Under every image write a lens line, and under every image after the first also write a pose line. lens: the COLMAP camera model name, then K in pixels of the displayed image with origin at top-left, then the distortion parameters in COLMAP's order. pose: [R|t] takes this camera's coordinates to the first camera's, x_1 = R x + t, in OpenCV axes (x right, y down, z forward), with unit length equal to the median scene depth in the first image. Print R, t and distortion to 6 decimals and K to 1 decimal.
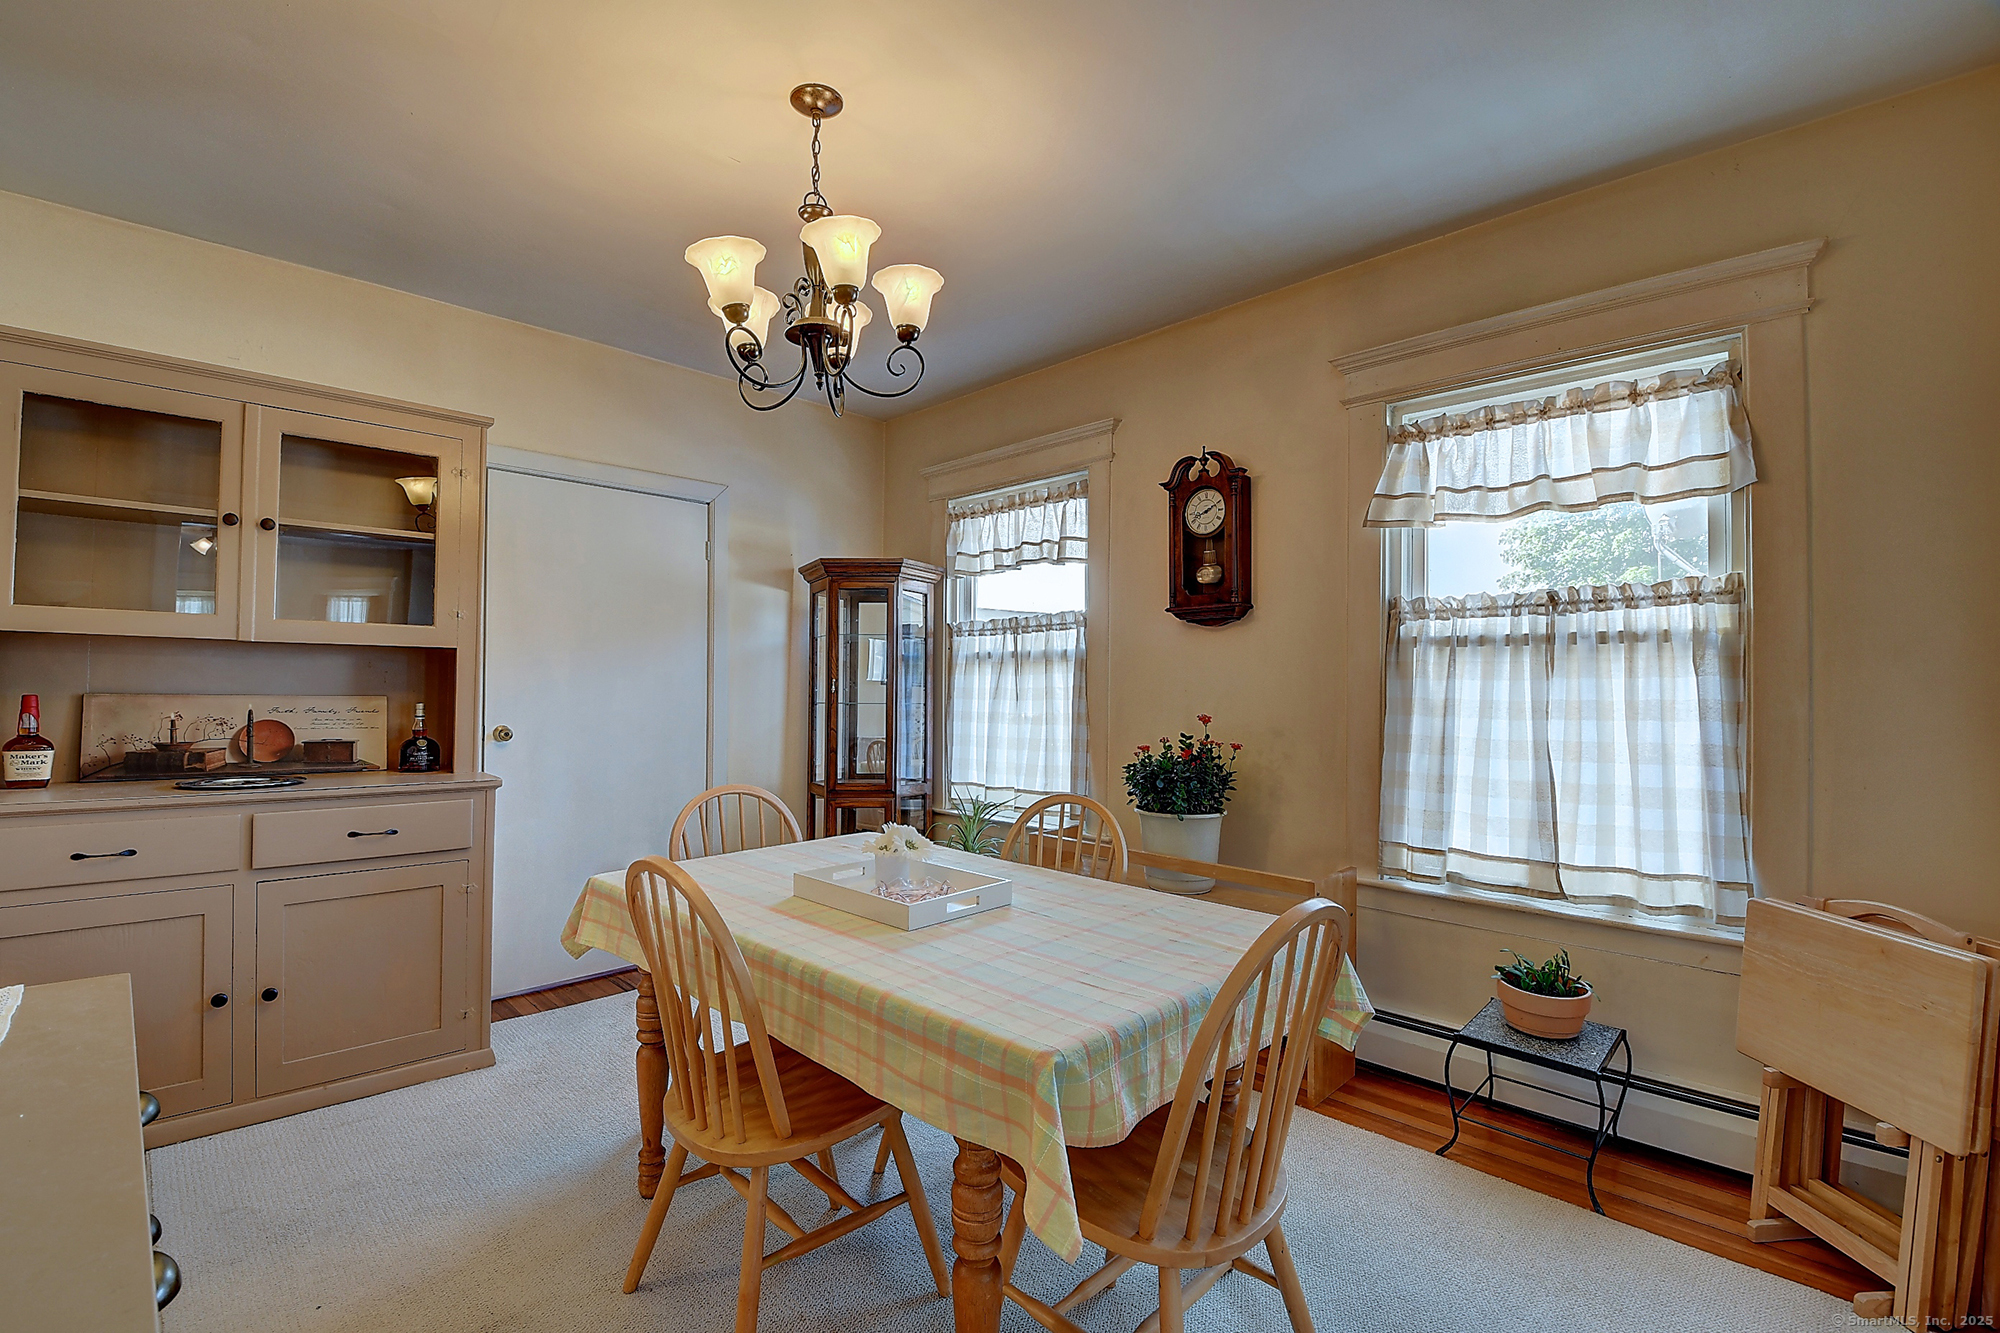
lens RADIAL K [[879.4, 0, 977.9], [0, 879.4, 671.5], [0, 0, 1]] dist [-0.004656, -0.011875]
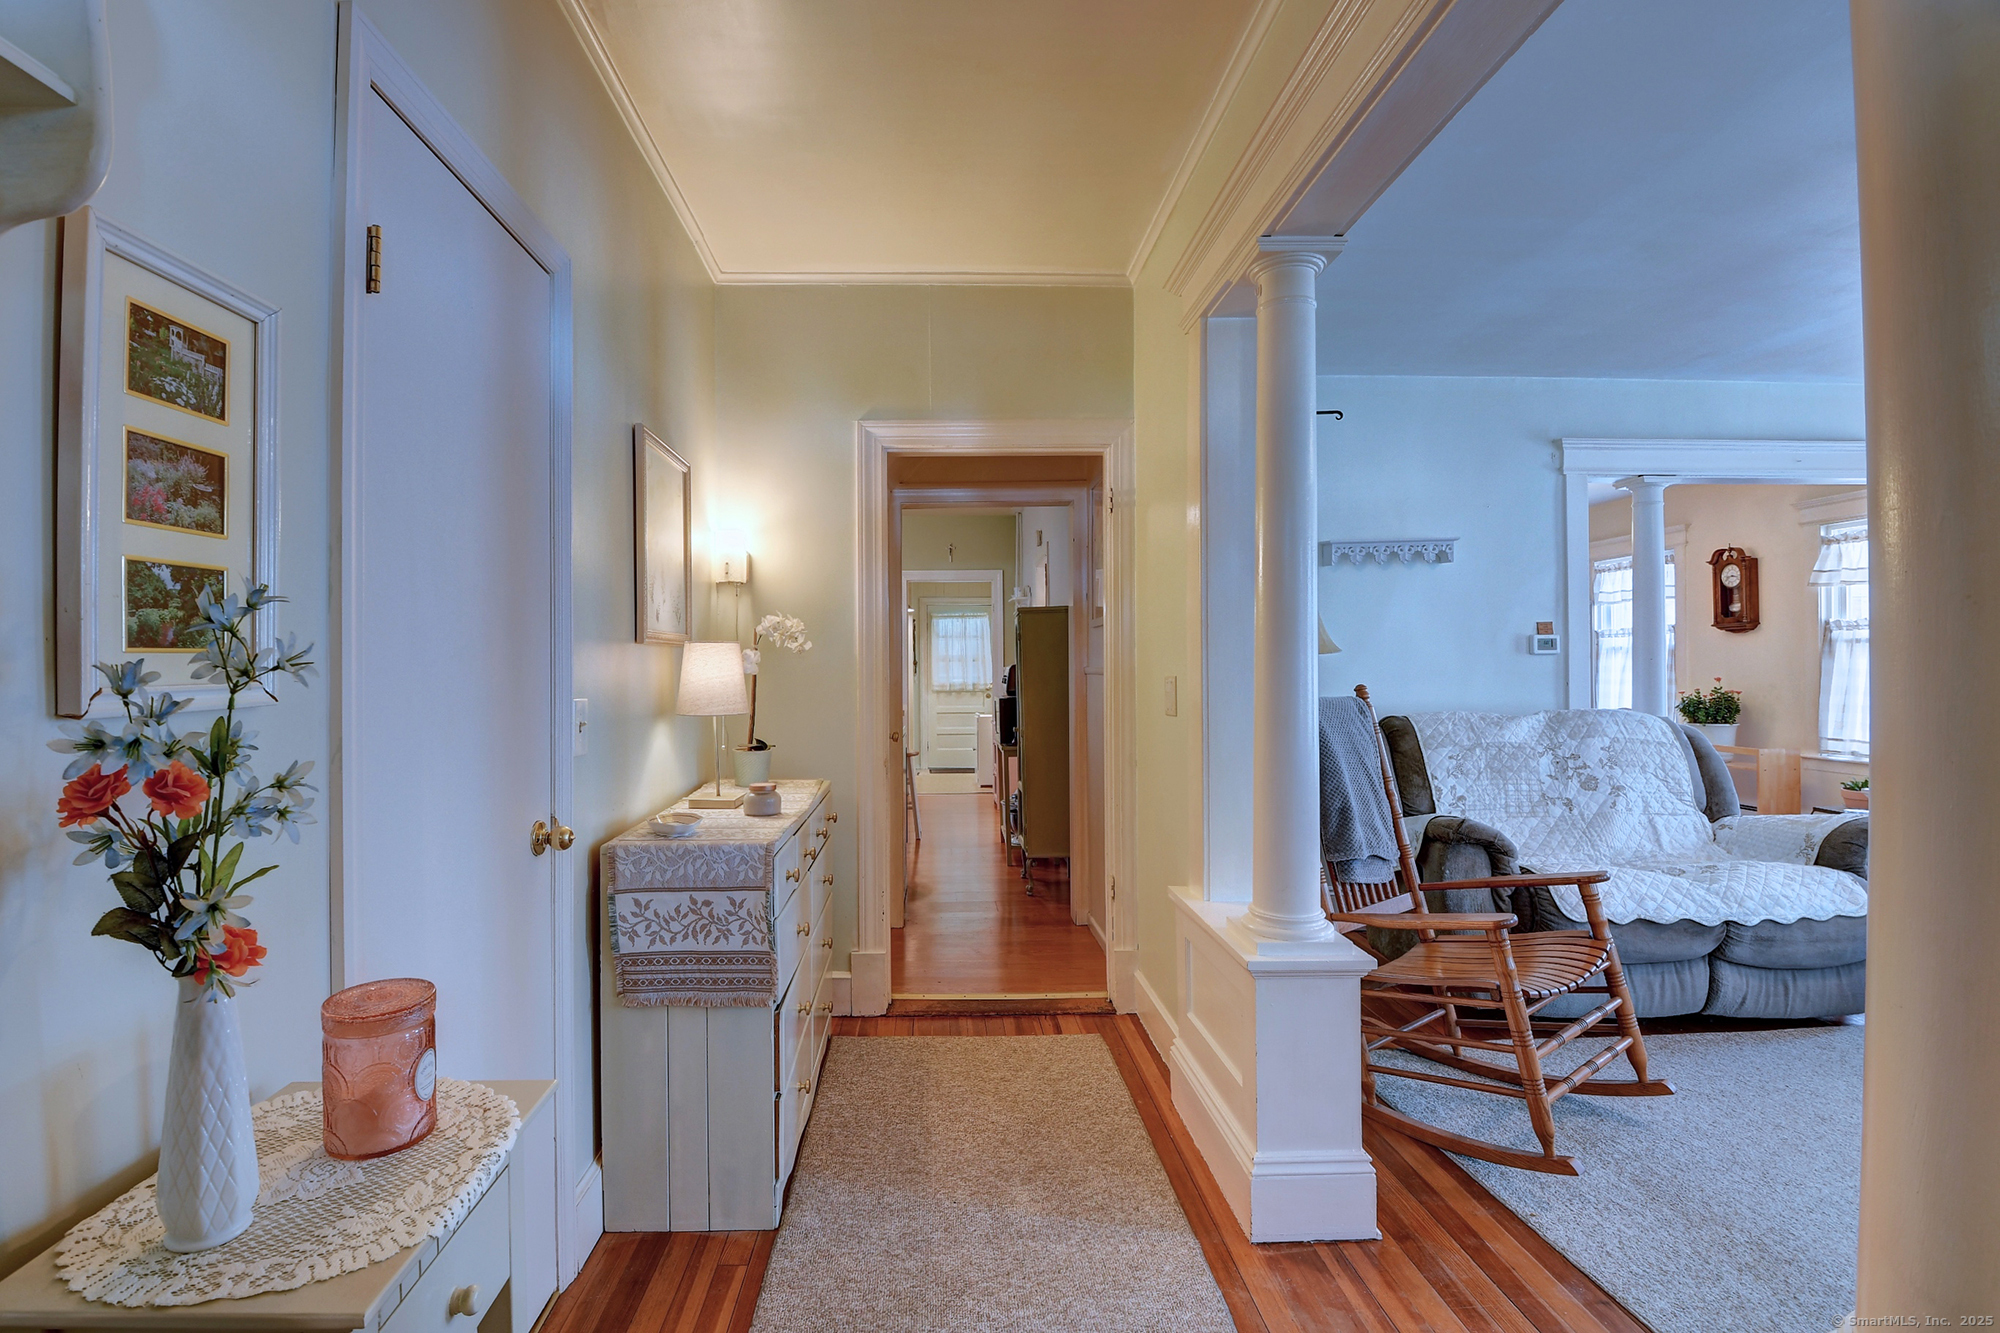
lens RADIAL K [[879.4, 0, 942.5], [0, 879.4, 668.4], [0, 0, 1]] dist [-0.004656, -0.011875]
pose [[0.718895, -0.010622, -0.695038, 0.378038], [0.023872, 0.999671, 0.009413, -0.037205], [0.694709, -0.023358, 0.718912, -1.859753]]
